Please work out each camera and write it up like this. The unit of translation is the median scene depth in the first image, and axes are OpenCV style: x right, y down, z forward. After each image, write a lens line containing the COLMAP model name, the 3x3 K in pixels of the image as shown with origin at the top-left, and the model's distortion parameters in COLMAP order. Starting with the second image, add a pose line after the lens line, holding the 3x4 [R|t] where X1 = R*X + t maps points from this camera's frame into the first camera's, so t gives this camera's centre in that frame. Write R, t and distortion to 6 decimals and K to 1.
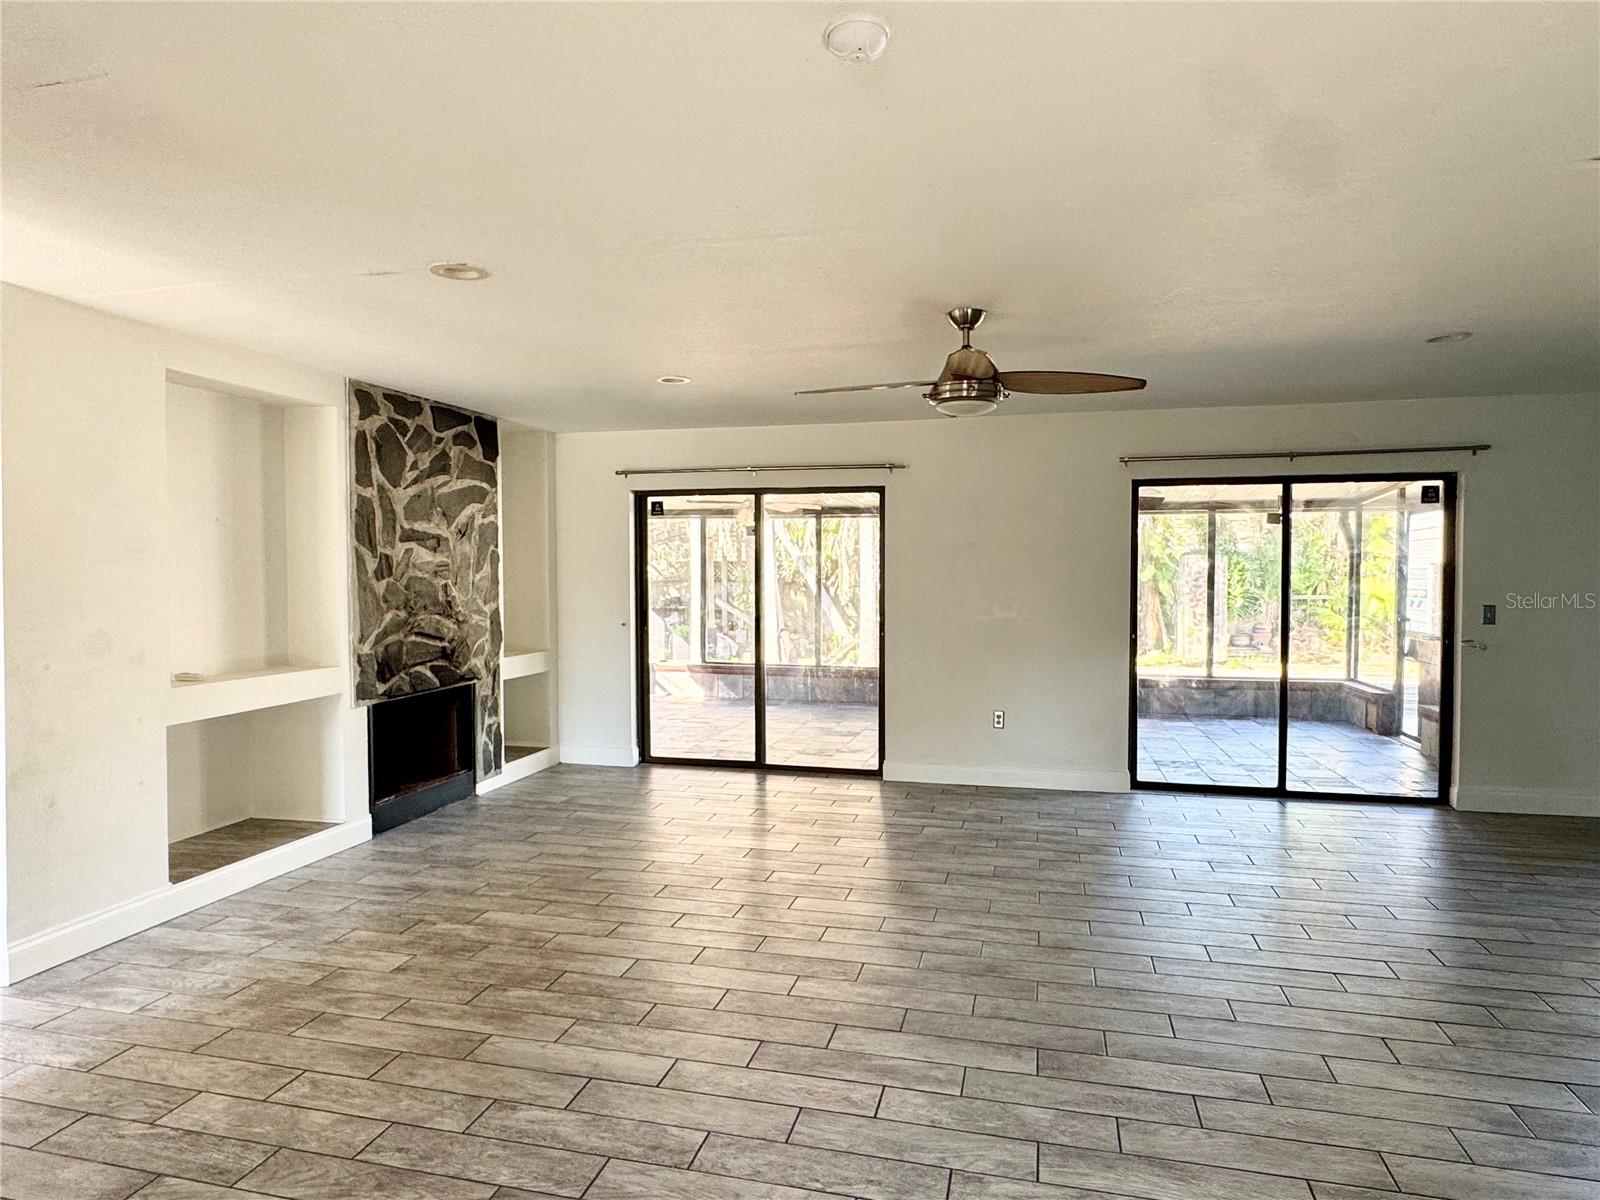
lens RADIAL K [[959.8, 0, 800.0], [0, 959.8, 600.0], [0, 0, 1]] dist [-0.003246, 0.001368]
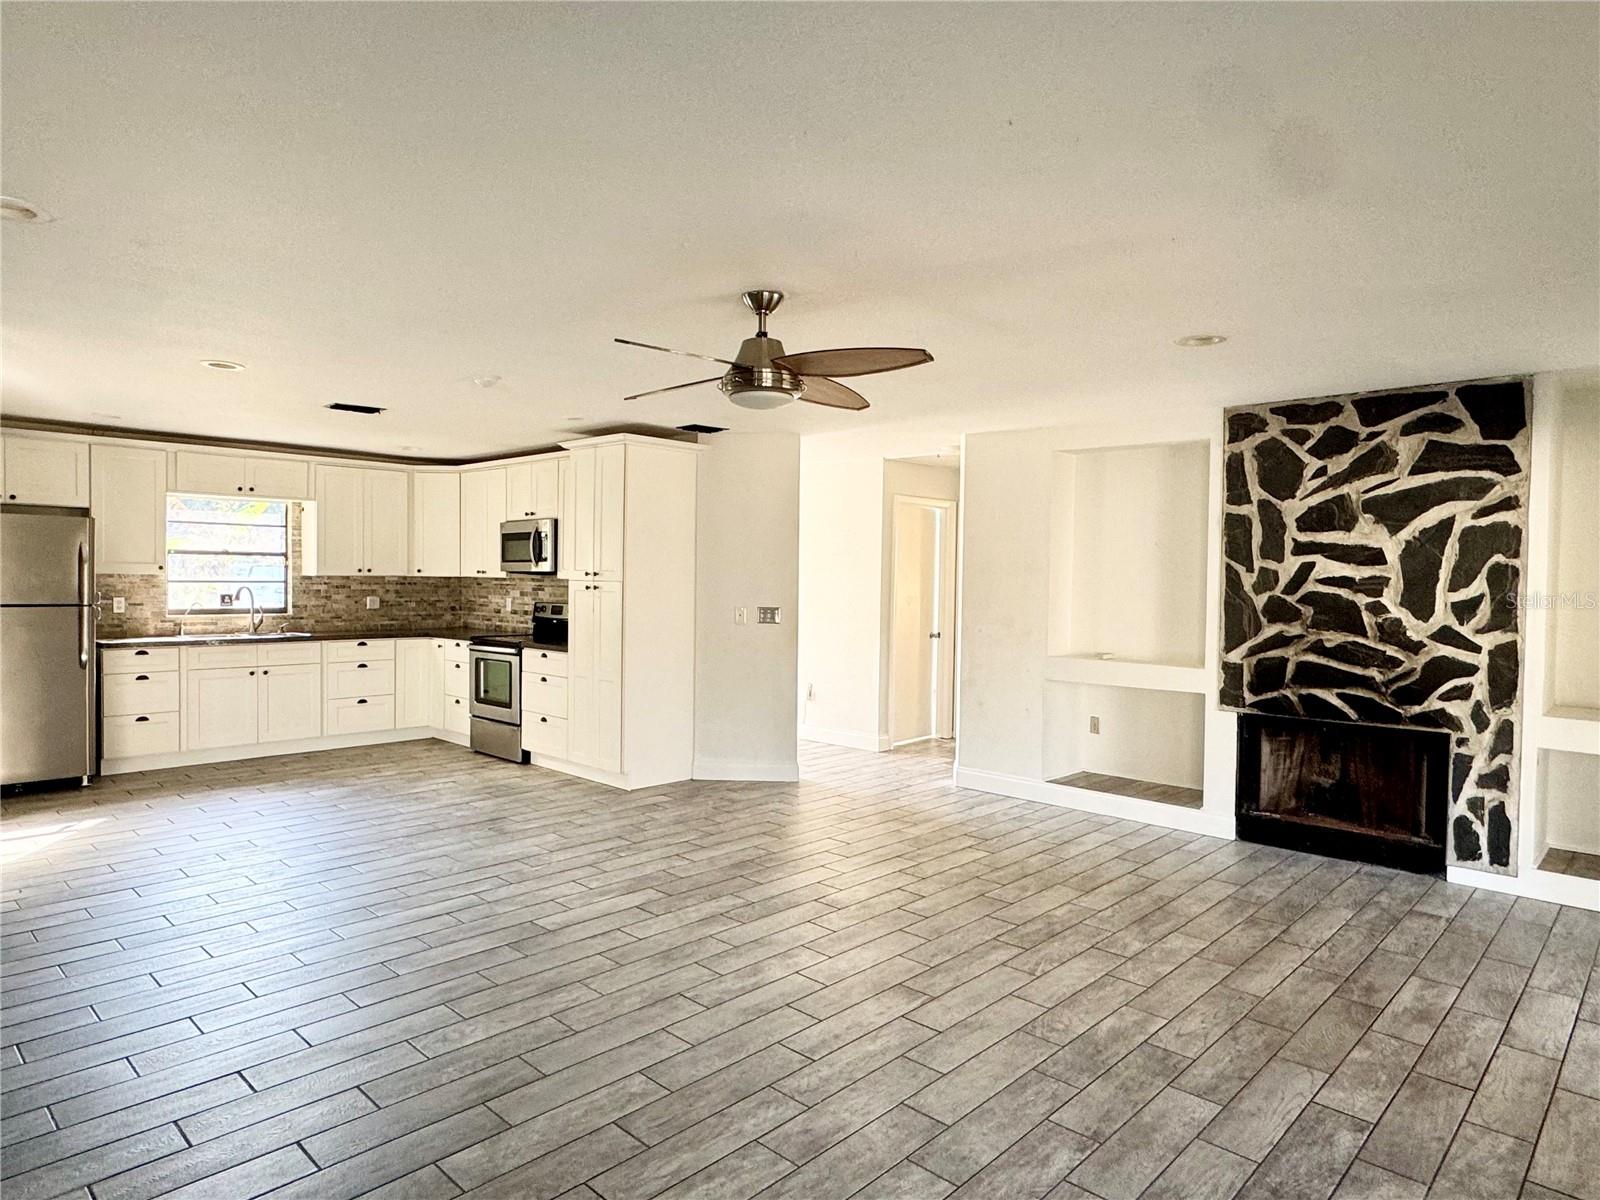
lens RADIAL K [[959.8, 0, 800.0], [0, 959.8, 600.0], [0, 0, 1]] dist [-0.003246, 0.001368]
pose [[-0.492125, 0.019131, -0.870314, 0.650348], [-0.042251, 0.998055, 0.045830, -0.038117], [0.869499, 0.059326, -0.490360, 1.016439]]
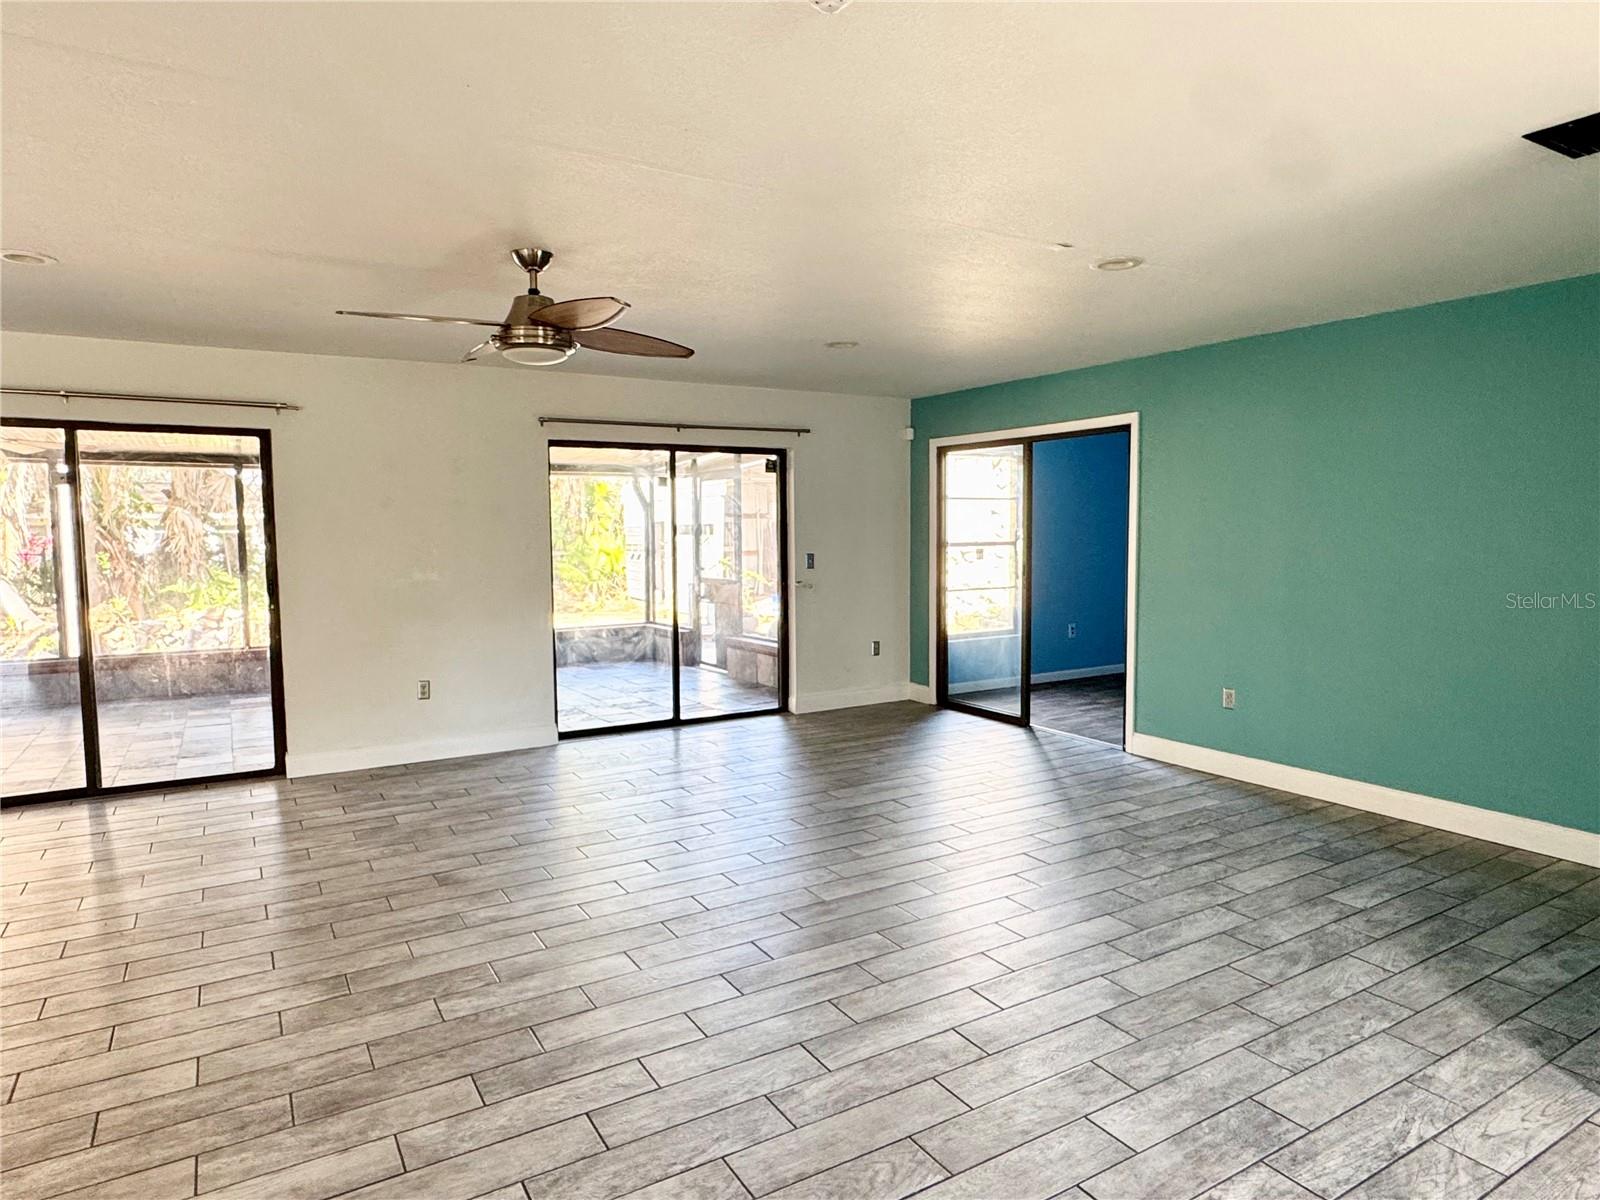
lens RADIAL K [[959.8, 0, 800.0], [0, 959.8, 600.0], [0, 0, 1]] dist [-0.003246, 0.001368]
pose [[0.703157, -0.058969, 0.708585, -0.222798], [0.029299, 0.998112, 0.053990, -0.002691], [-0.710430, -0.017202, 0.703557, 0.100534]]
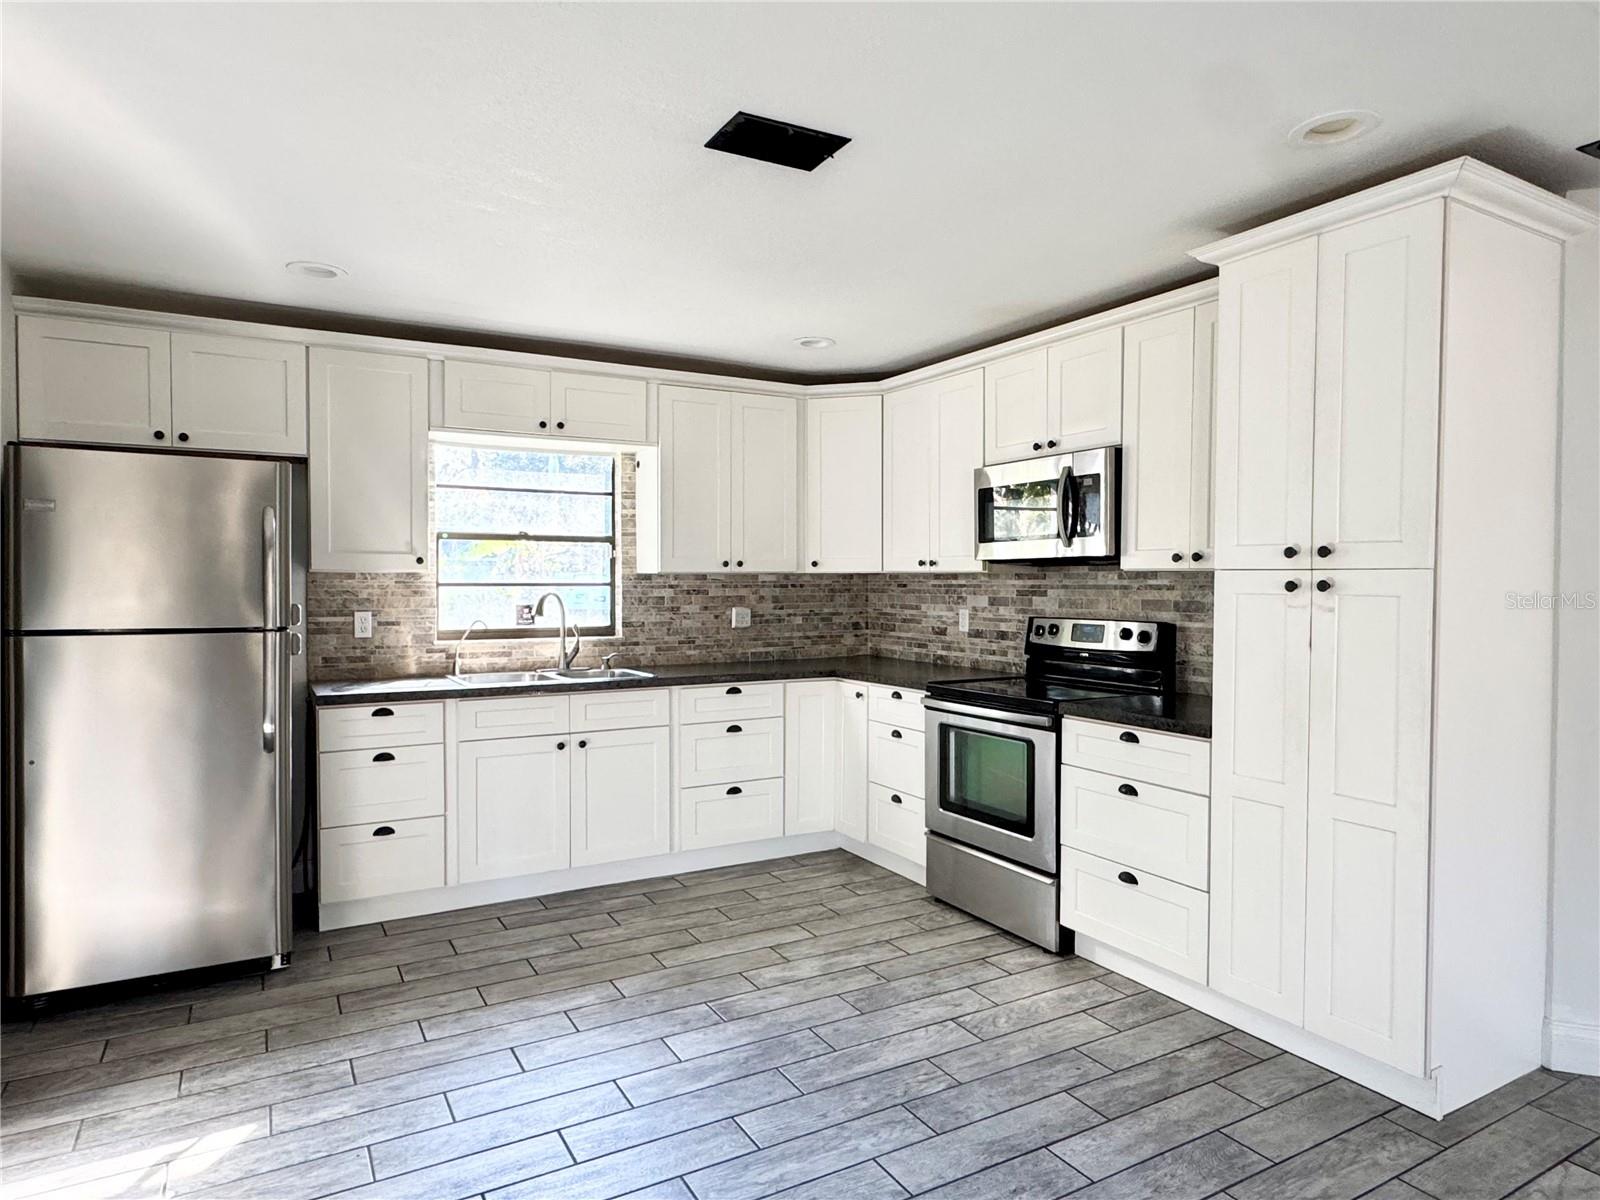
lens RADIAL K [[959.8, 0, 800.0], [0, 959.8, 600.0], [0, 0, 1]] dist [-0.003246, 0.001368]
pose [[-0.720573, 0.018002, -0.693145, 0.261504], [-0.022812, 0.998506, 0.049647, 0.000288], [0.693004, 0.051586, -0.719086, 0.387848]]
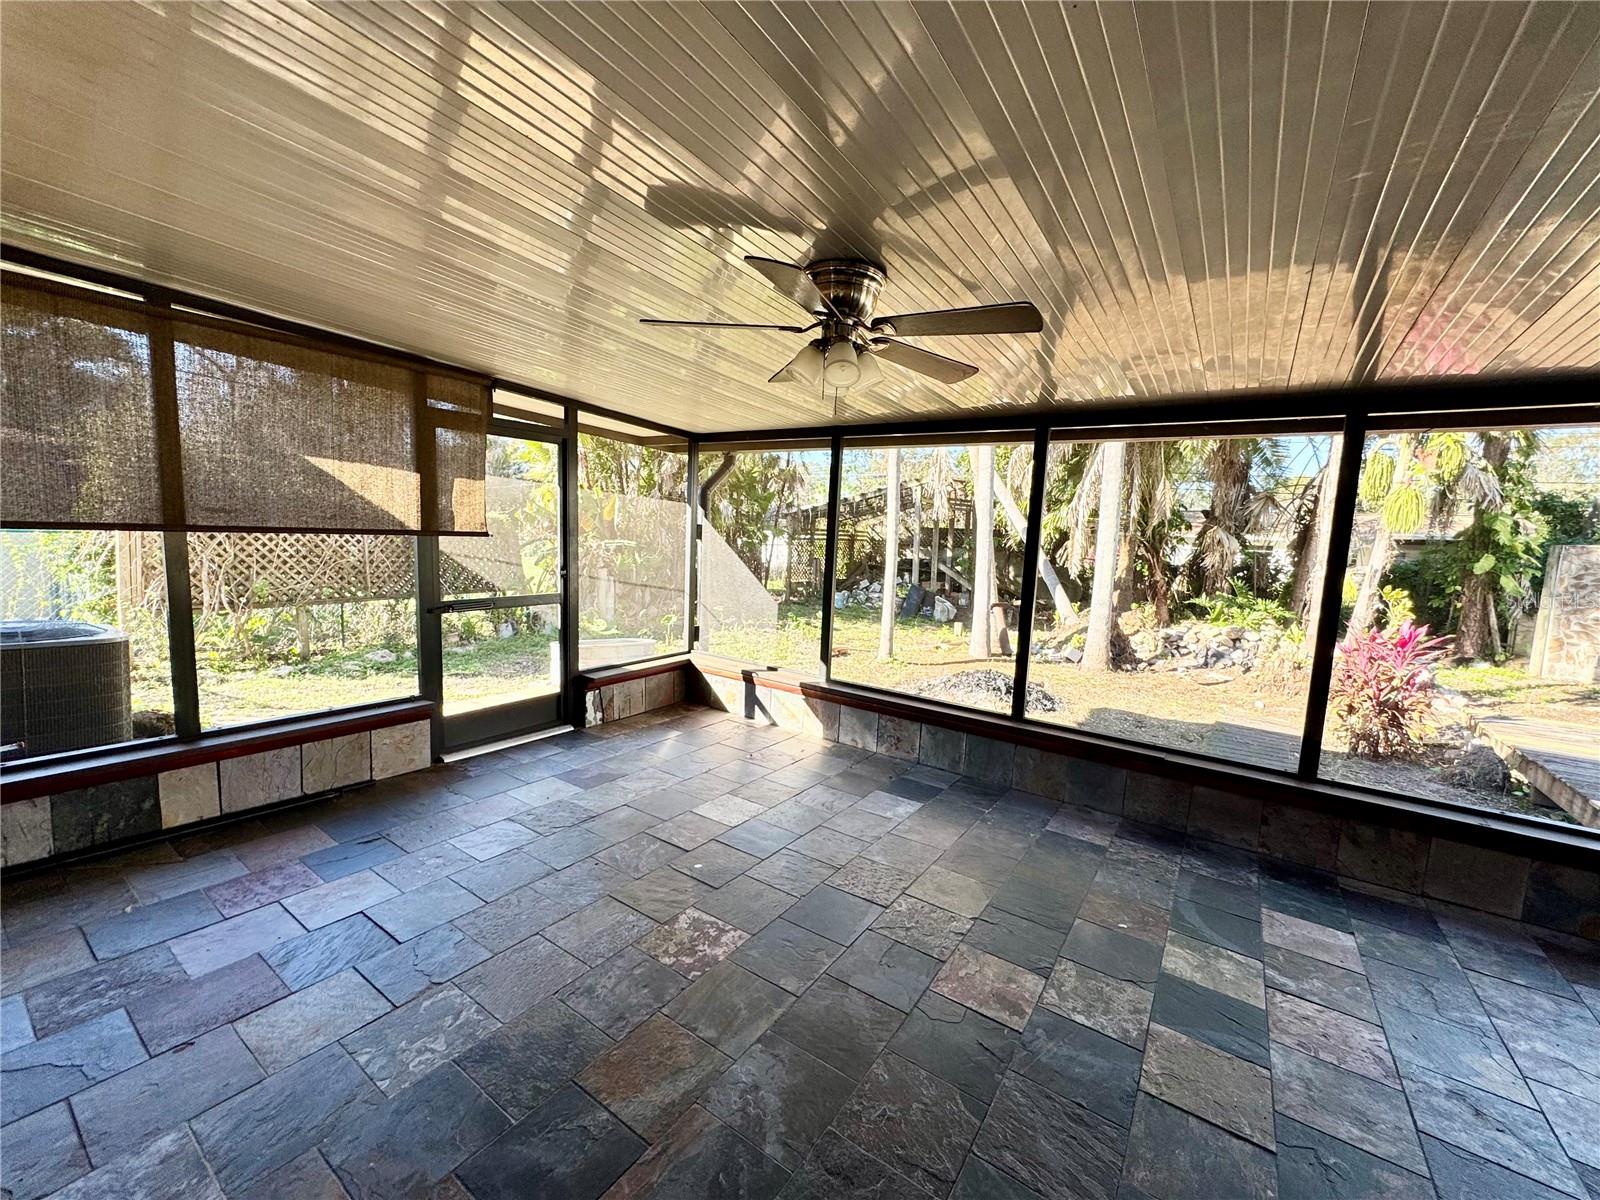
lens RADIAL K [[637.3, 0, 798.8], [0, 637.3, 602.8], [0, 0, 1]] dist [-0.003141, 0.000023]
pose [[0.937018, 0.082349, -0.339434, 0.036355], [-0.056555, 0.994757, 0.085211, -0.038573], [0.344671, -0.060647, 0.936762, 1.306889]]
